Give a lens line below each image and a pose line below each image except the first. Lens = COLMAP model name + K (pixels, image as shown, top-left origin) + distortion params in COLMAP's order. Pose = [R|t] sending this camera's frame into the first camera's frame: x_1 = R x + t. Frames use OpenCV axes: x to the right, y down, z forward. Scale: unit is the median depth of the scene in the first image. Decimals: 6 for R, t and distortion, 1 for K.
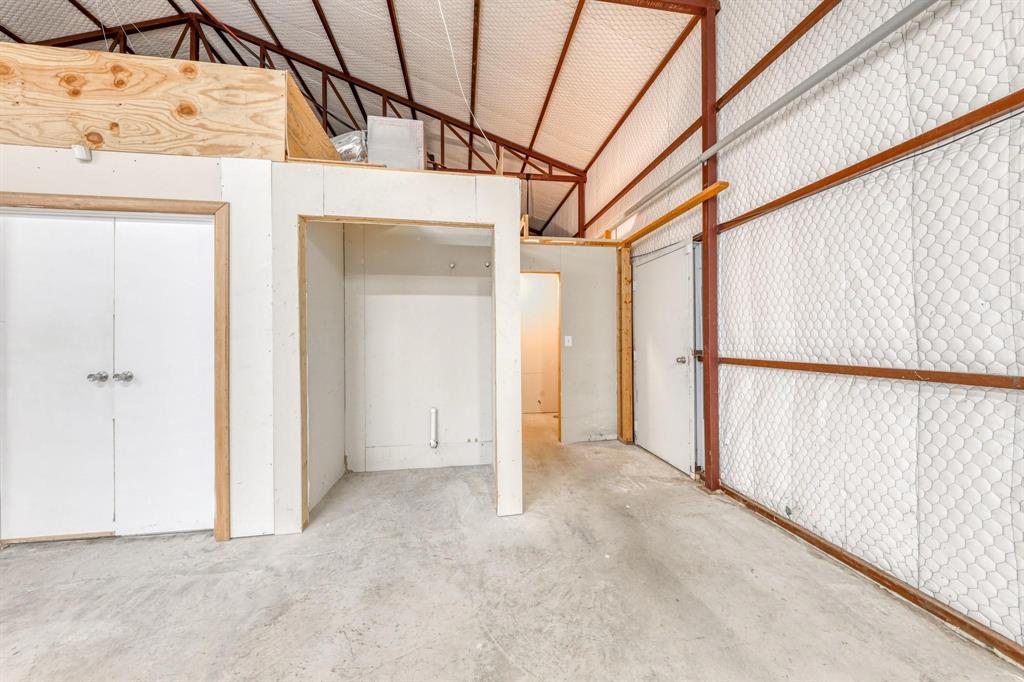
lens RADIAL K [[327.1, 0, 513.1], [0, 327.1, 337.7], [0, 0, 1]] dist [0.005097, -0.002663]
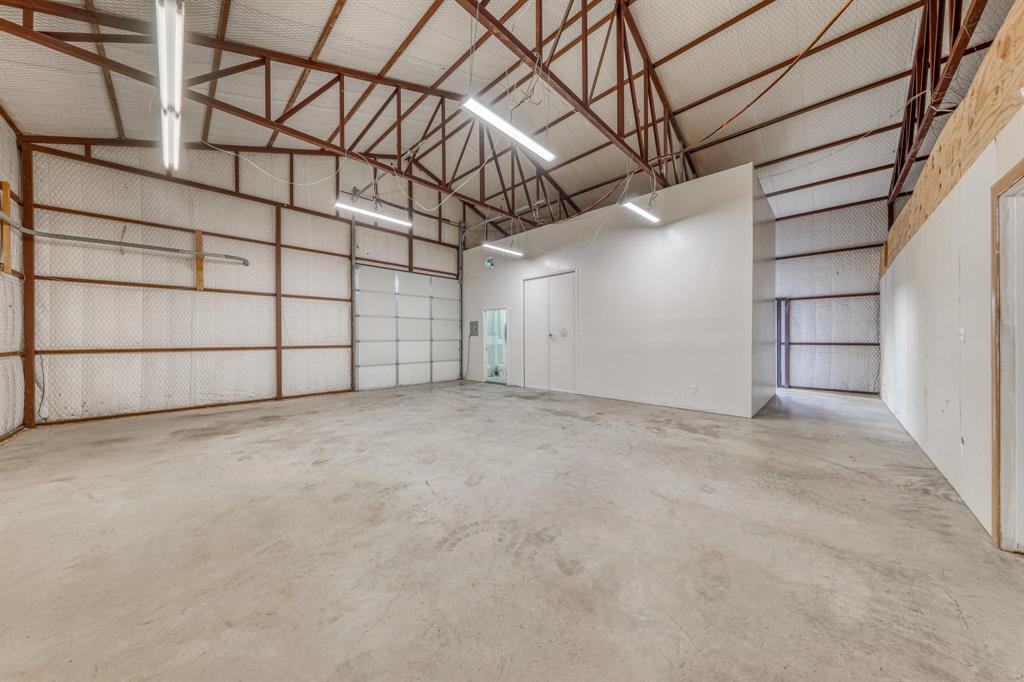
lens RADIAL K [[327.1, 0, 513.1], [0, 327.1, 337.7], [0, 0, 1]] dist [0.005097, -0.002663]
pose [[-0.796902, 0.007909, -0.604057, 0.178682], [0.012491, 0.999916, -0.003387, 0.006420], [0.603980, -0.010244, -0.796934, 0.948222]]
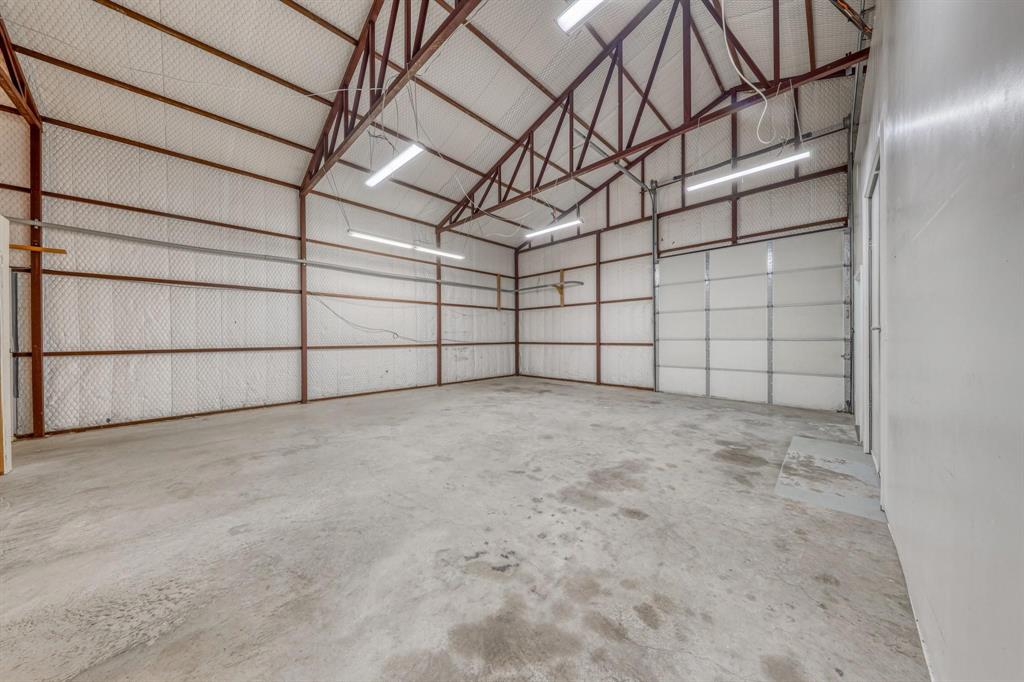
lens RADIAL K [[327.1, 0, 513.1], [0, 327.1, 337.7], [0, 0, 1]] dist [0.005097, -0.002663]
pose [[-0.598495, 0.006761, 0.801098, -3.052582], [0.003284, 0.999977, -0.005985, 0.008375], [-0.801120, -0.000951, -0.598503, 0.191641]]
